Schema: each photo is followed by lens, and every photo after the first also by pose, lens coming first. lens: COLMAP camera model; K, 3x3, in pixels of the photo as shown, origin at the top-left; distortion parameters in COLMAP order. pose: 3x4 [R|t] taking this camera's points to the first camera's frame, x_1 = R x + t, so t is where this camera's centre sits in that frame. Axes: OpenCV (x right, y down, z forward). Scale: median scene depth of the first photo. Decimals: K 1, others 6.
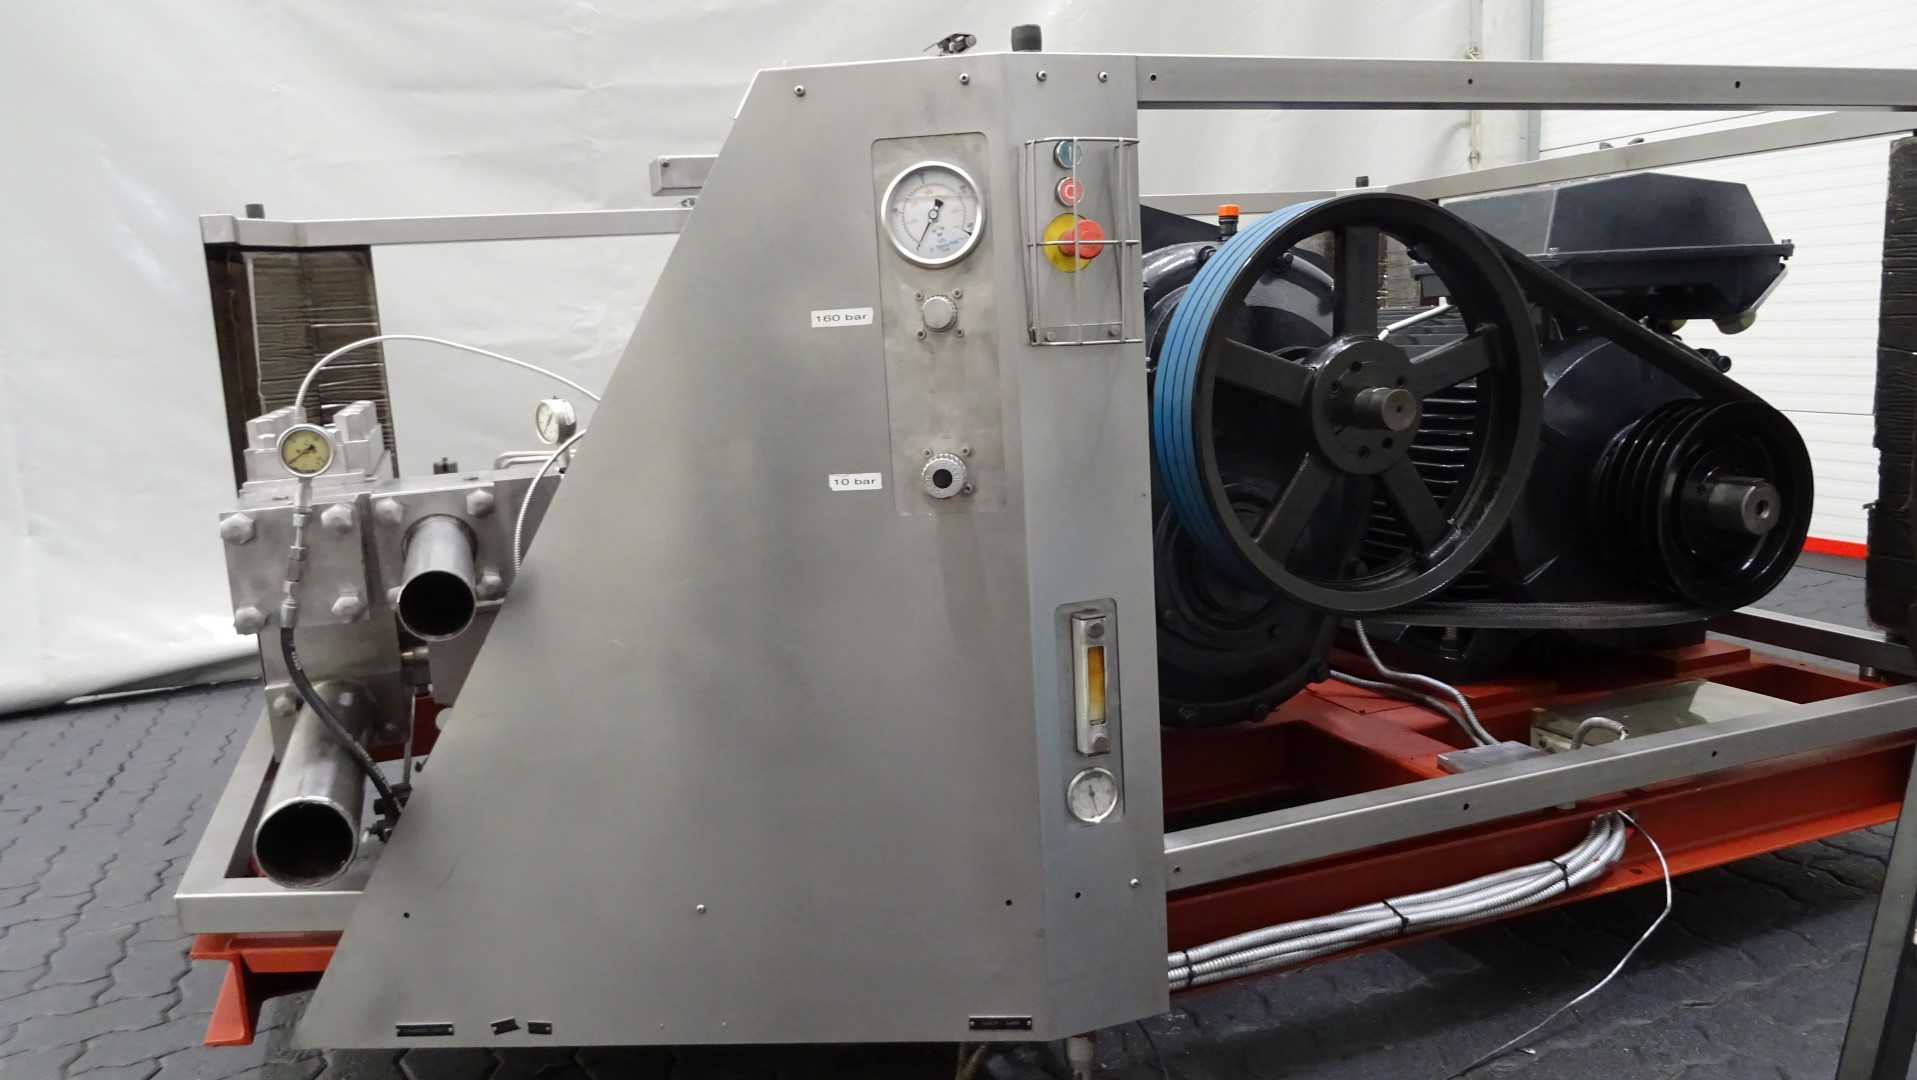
lens RADIAL K [[1387.6, 0, 958.5], [0, 1387.6, 540.0], [0, 0, 1]] dist [-0.000851, -0.003555]
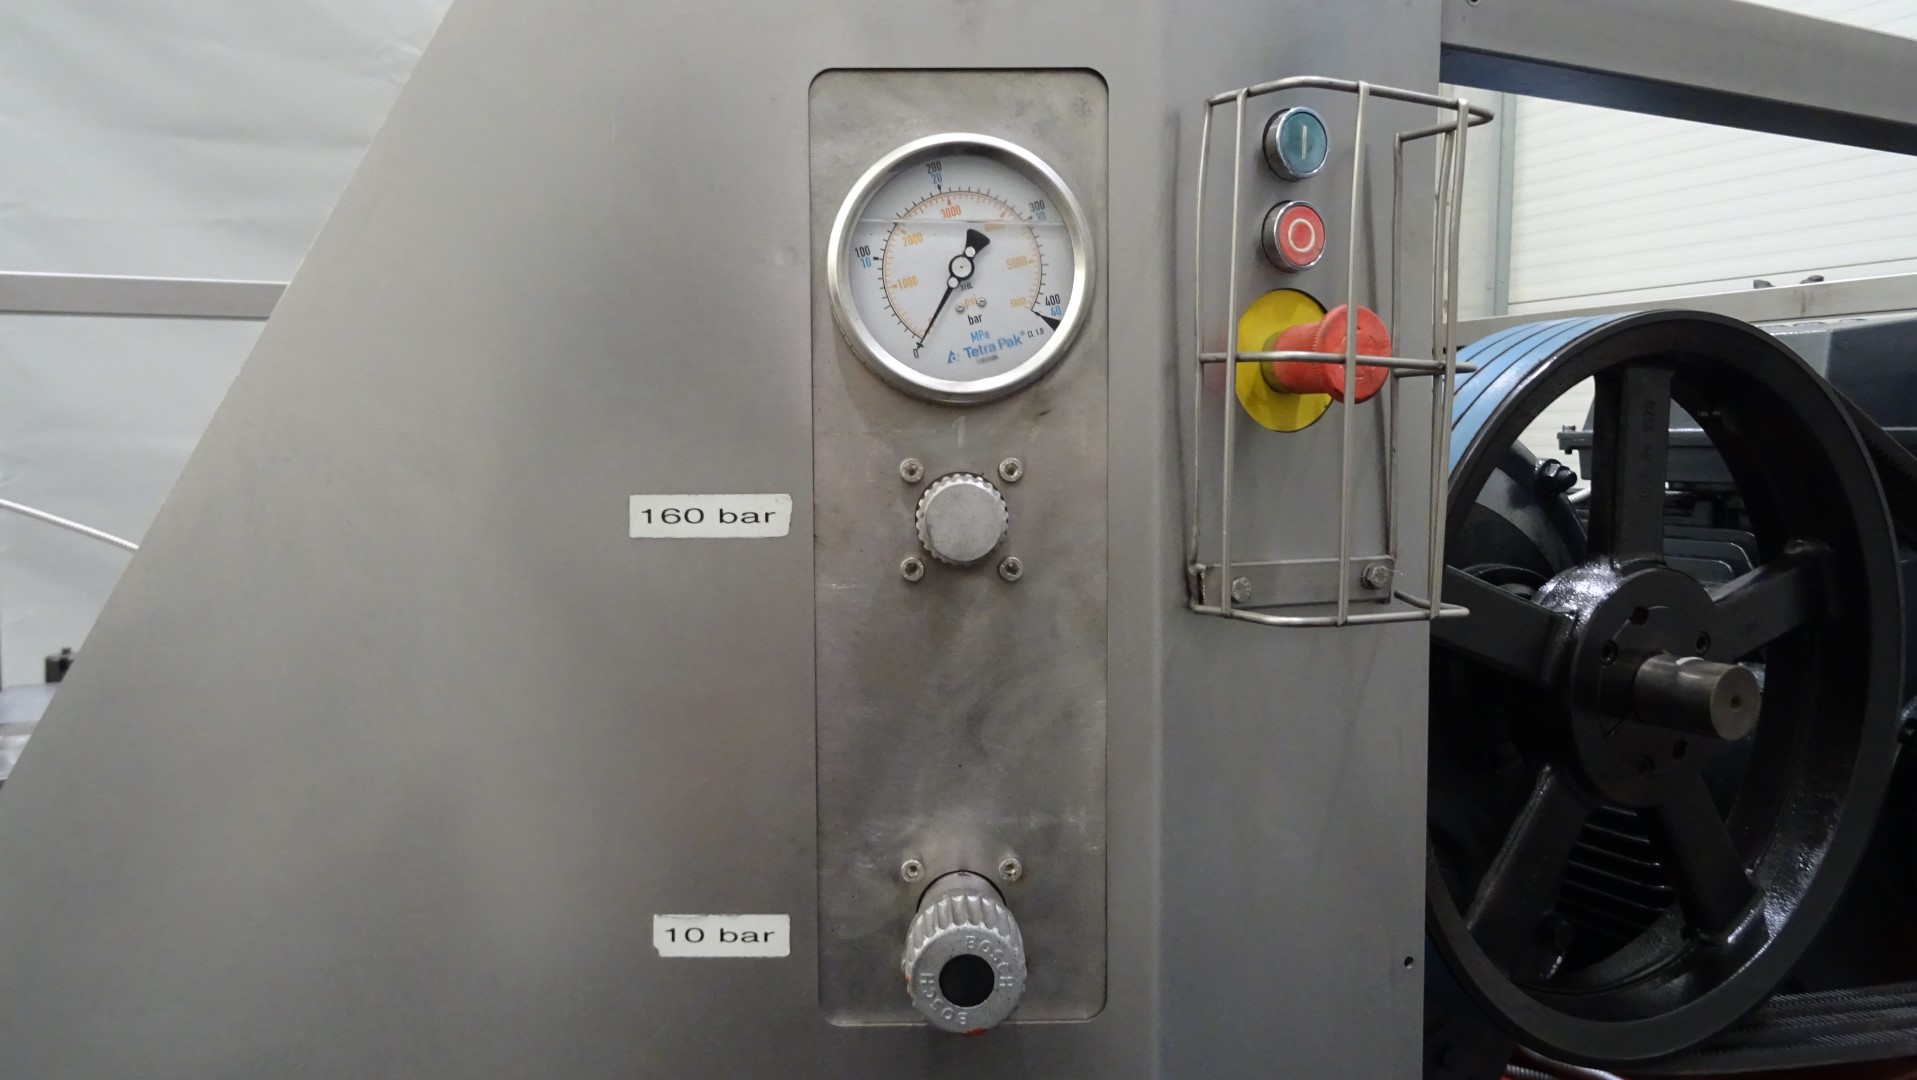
lens RADIAL K [[1407.5, 0, 958.5], [0, 1407.5, 540.0], [0, 0, 1]] dist [0.028695, -0.001640]
pose [[0.994771, 0.046347, 0.091008, -0.050486], [-0.037542, 0.994656, -0.096182, -0.118925], [-0.094979, 0.092262, 0.991195, 0.606328]]
